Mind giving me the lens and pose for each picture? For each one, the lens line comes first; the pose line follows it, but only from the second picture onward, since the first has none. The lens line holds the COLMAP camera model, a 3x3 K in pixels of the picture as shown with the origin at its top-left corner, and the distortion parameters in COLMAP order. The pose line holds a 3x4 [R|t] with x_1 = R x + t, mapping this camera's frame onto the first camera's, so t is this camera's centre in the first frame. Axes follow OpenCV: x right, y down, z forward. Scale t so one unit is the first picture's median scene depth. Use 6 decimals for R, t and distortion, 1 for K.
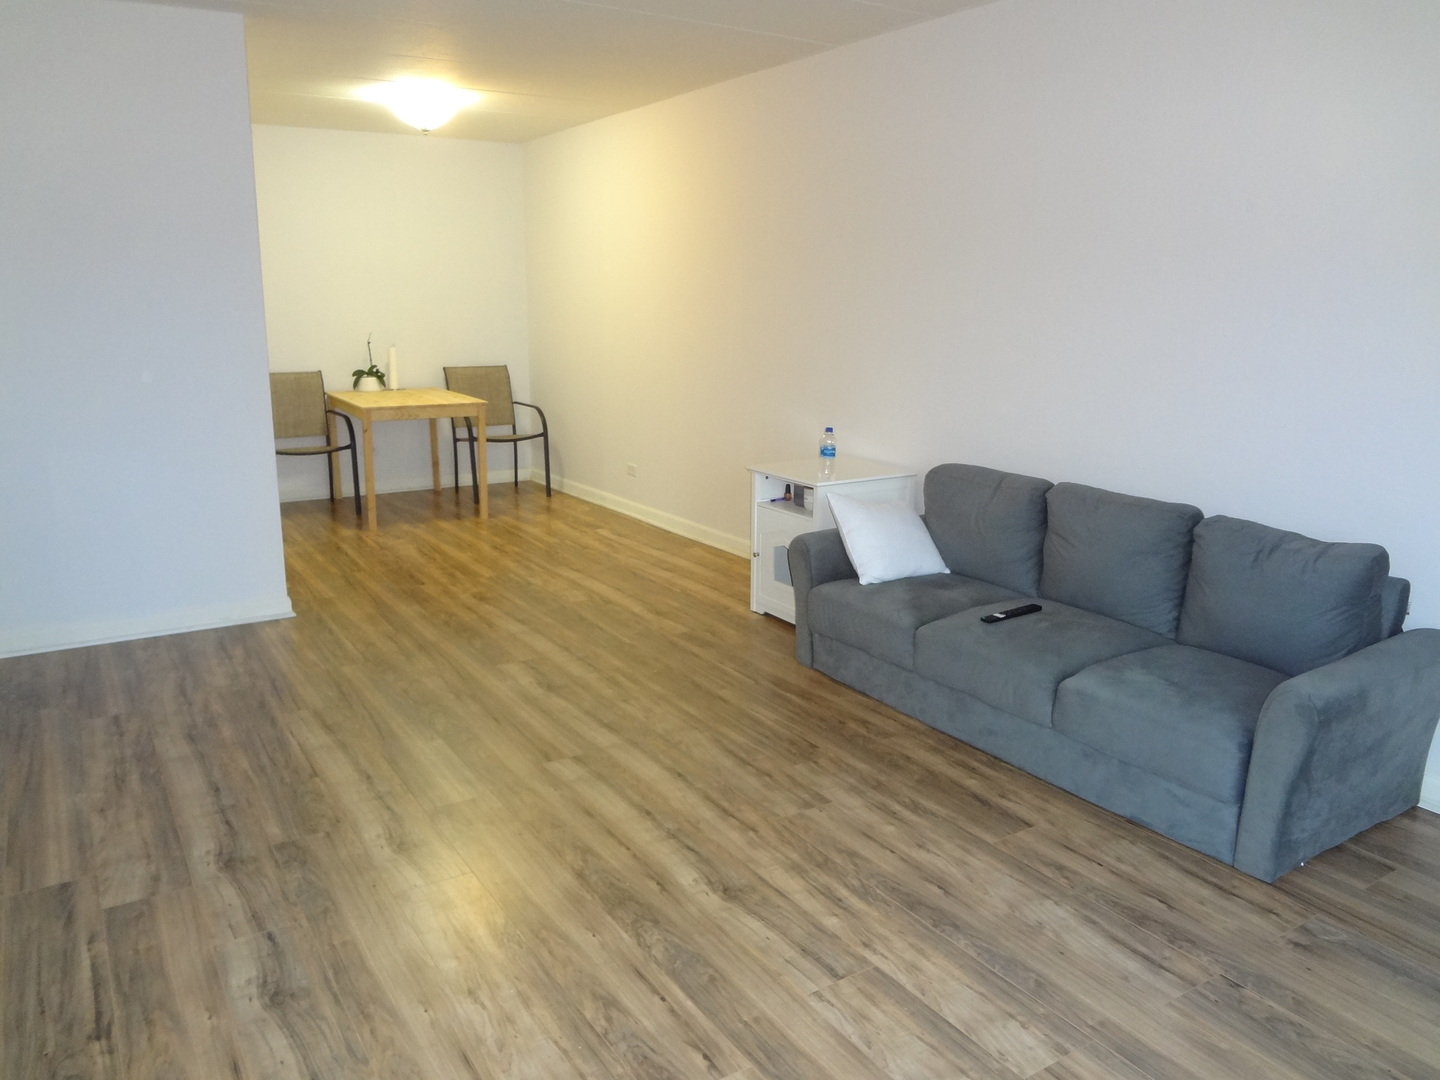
lens RADIAL K [[1071.9, 0, 720.0], [0, 1071.9, 540.0], [0, 0, 1]] dist [-0.051983, 0.009280]
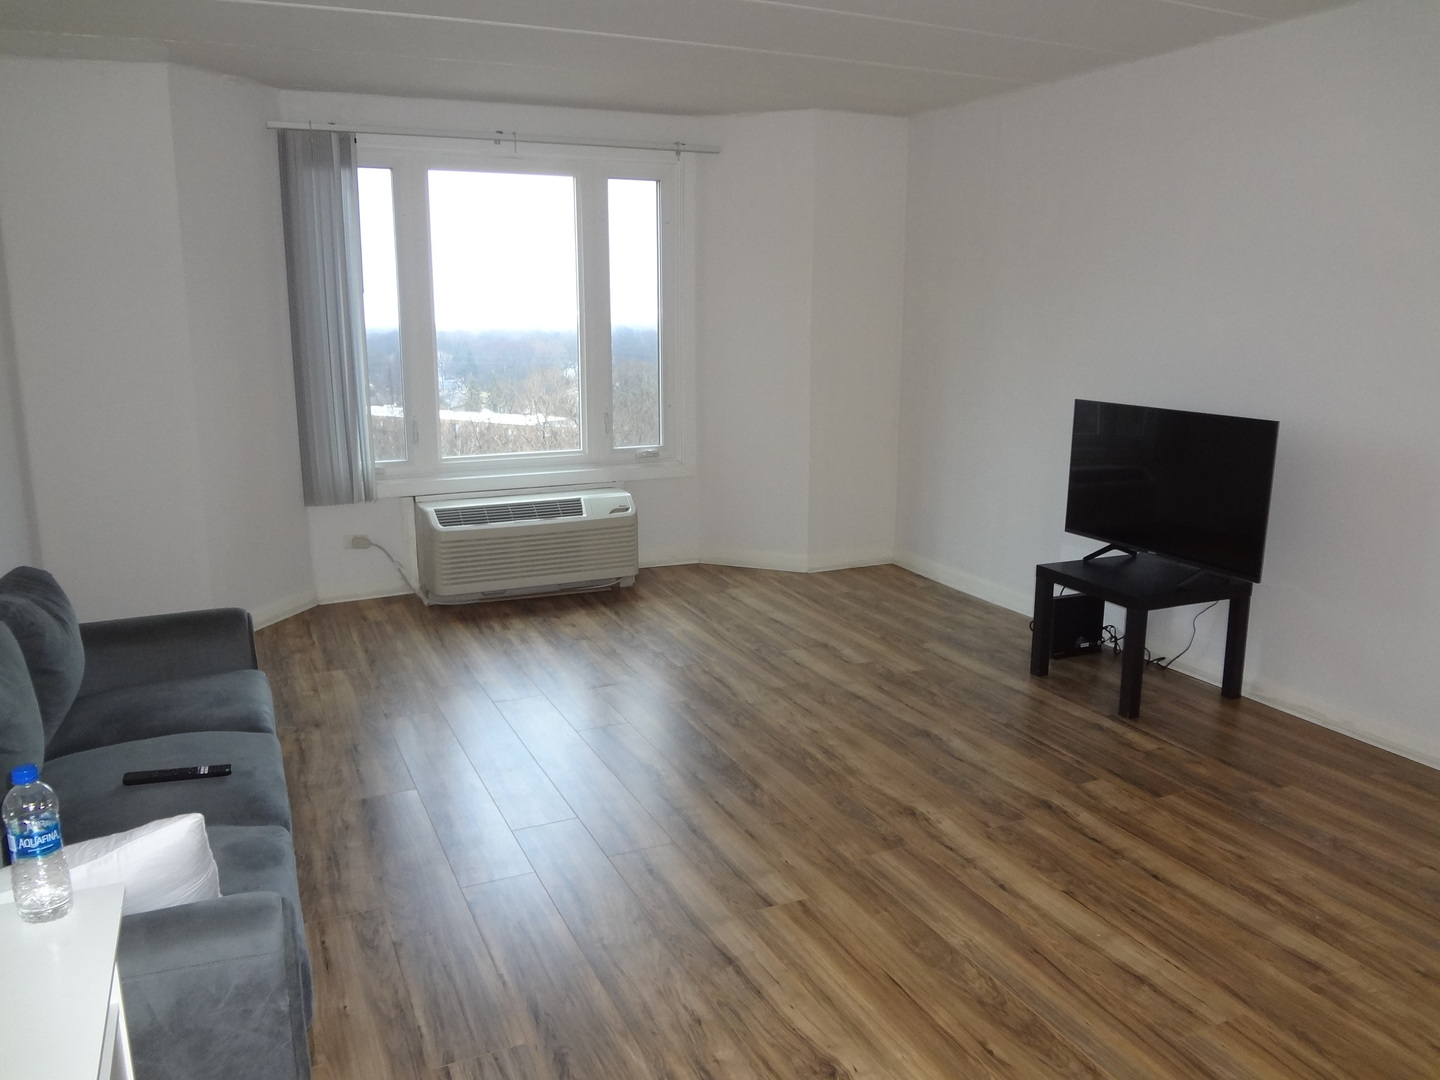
lens RADIAL K [[1071.9, 0, 720.0], [0, 1071.9, 540.0], [0, 0, 1]] dist [-0.051983, 0.009280]
pose [[-0.991518, -0.030636, 0.126311, -0.224772], [0.024852, 0.909207, 0.415603, -0.455839], [-0.127575, 0.415216, -0.900733, 1.899789]]
